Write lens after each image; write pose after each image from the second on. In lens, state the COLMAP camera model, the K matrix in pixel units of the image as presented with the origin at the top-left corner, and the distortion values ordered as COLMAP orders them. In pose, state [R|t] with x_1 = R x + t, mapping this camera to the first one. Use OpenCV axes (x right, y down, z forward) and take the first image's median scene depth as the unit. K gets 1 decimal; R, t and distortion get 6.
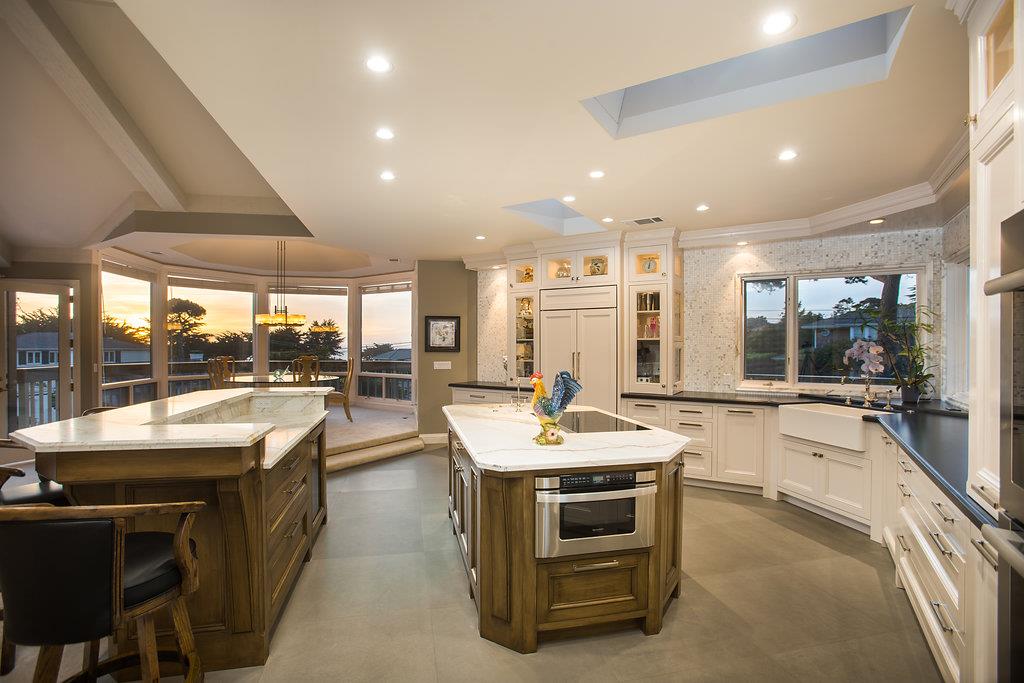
lens RADIAL K [[500.8, 0, 512.0], [0, 500.8, 341.5], [0, 0, 1]] dist [-0.089956, 0.053518]
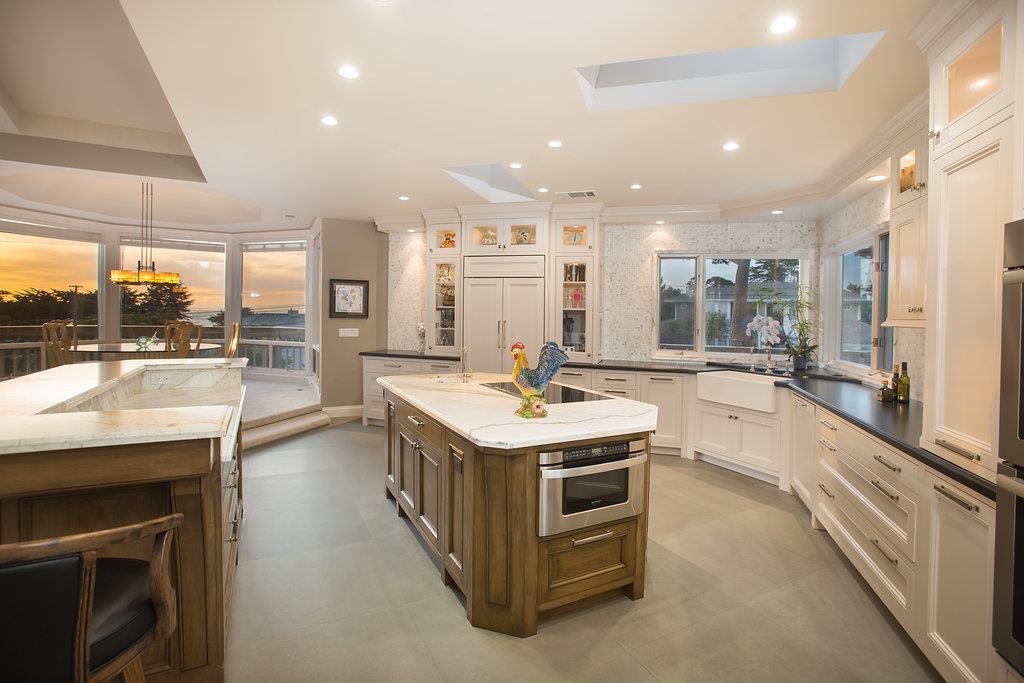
lens RADIAL K [[496.3, 0, 514.8], [0, 496.3, 319.3], [0, 0, 1]] dist [-0.073079, 0.032602]
pose [[0.962780, 0.015134, 0.269862, -0.121760], [-0.020714, 0.999626, 0.017842, -0.000146], [-0.269491, -0.022768, 0.962734, 0.048833]]
